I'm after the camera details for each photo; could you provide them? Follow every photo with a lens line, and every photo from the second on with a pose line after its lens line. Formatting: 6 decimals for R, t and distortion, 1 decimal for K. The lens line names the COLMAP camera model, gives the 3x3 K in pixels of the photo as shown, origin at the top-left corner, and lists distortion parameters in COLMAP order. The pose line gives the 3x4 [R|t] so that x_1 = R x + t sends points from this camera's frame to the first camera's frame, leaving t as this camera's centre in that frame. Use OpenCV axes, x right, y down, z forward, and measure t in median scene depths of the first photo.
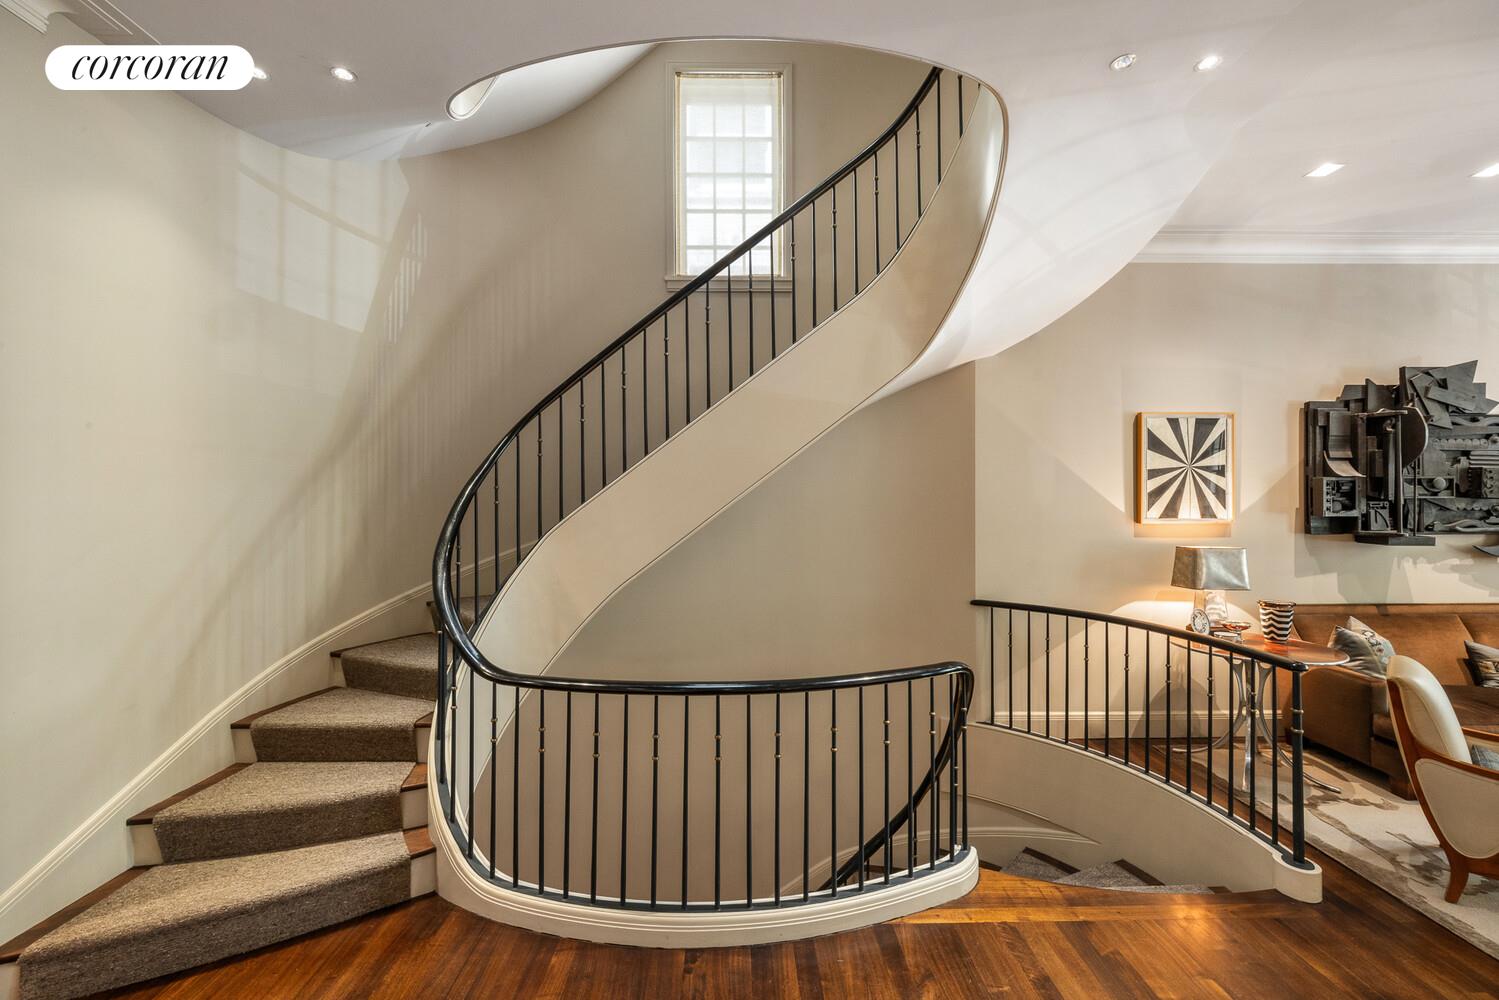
lens RADIAL K [[587.3, 0, 743.6], [0, 587.3, 492.5], [0, 0, 1]] dist [-0.017886, 0.005765]
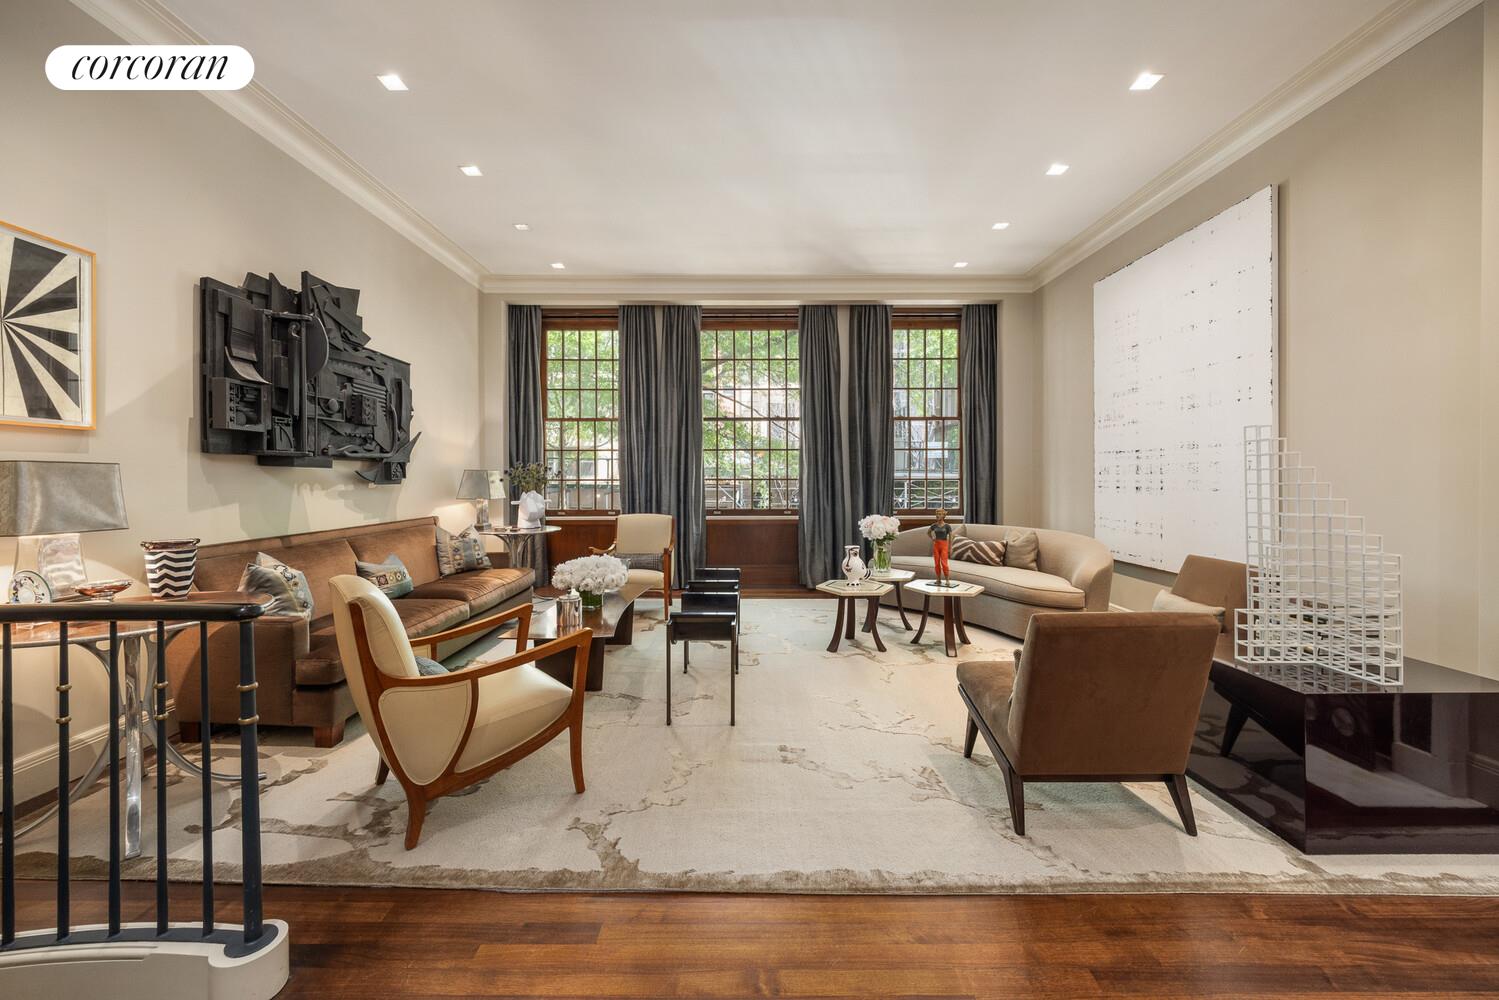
lens RADIAL K [[587.3, 0, 743.6], [0, 587.3, 492.5], [0, 0, 1]] dist [-0.017886, 0.005765]
pose [[0.005138, -0.019226, 0.999802, 0.232085], [-0.017835, 0.999654, 0.019315, 0.099257], [-0.999828, -0.017930, 0.004793, 0.310080]]
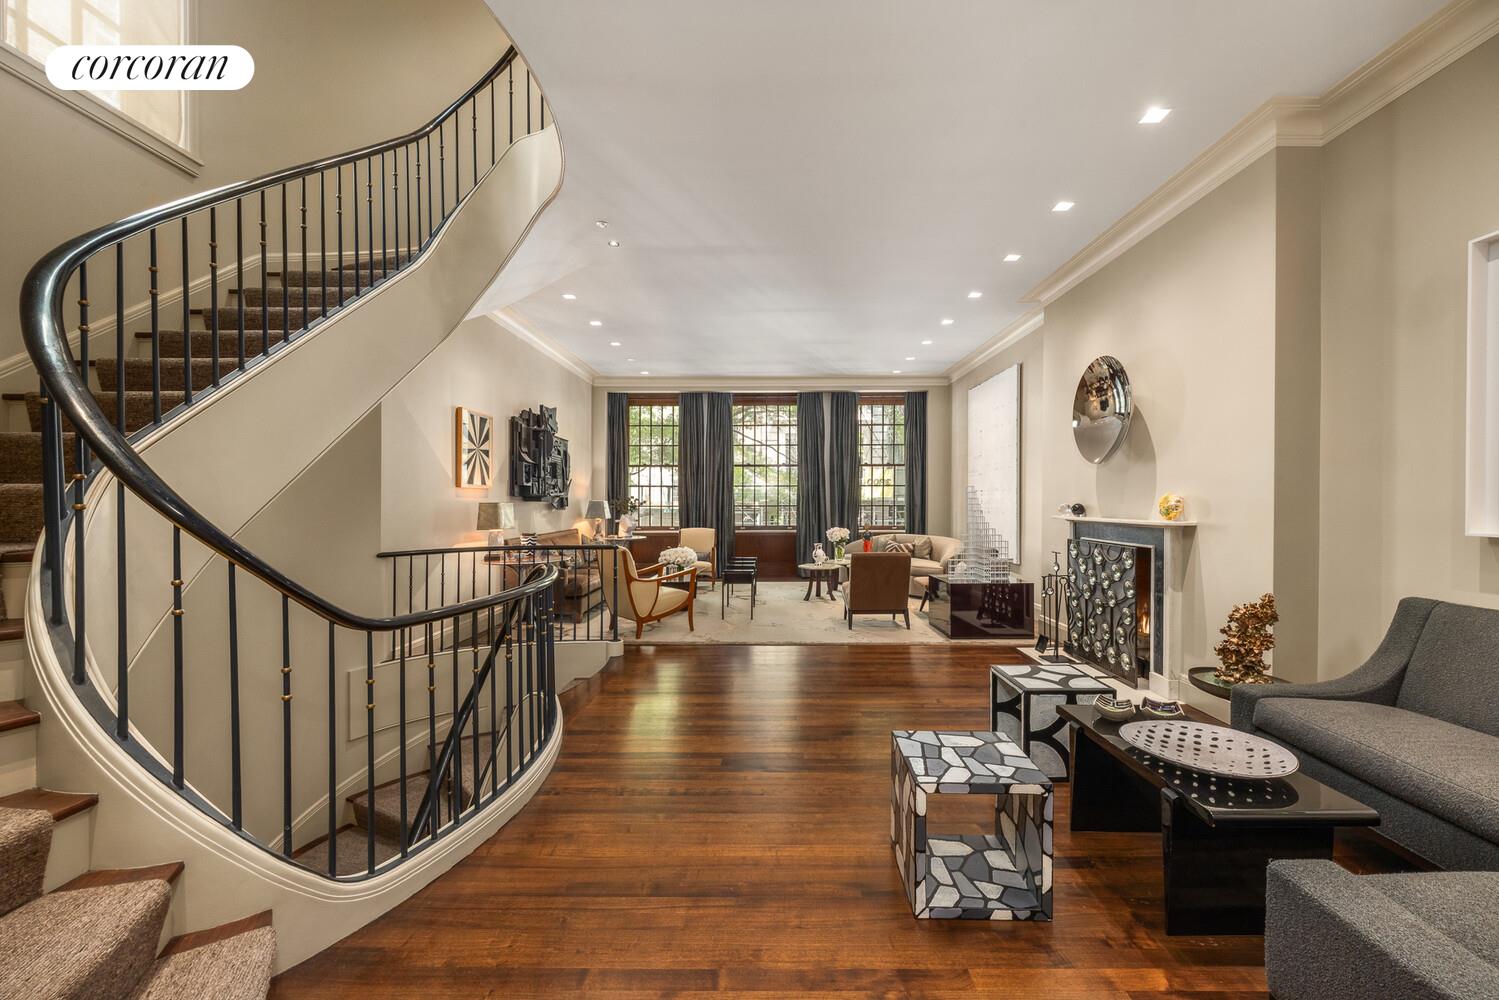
lens RADIAL K [[633.9, 0, 749.5], [0, 633.9, 500.0], [0, 0, 1]] dist [0.000842, 0.000050]
pose [[0.031782, 0.003865, 0.999487, -0.820295], [-0.017651, 0.999839, -0.003305, 0.079317], [-0.999339, -0.017536, 0.031845, 0.281270]]
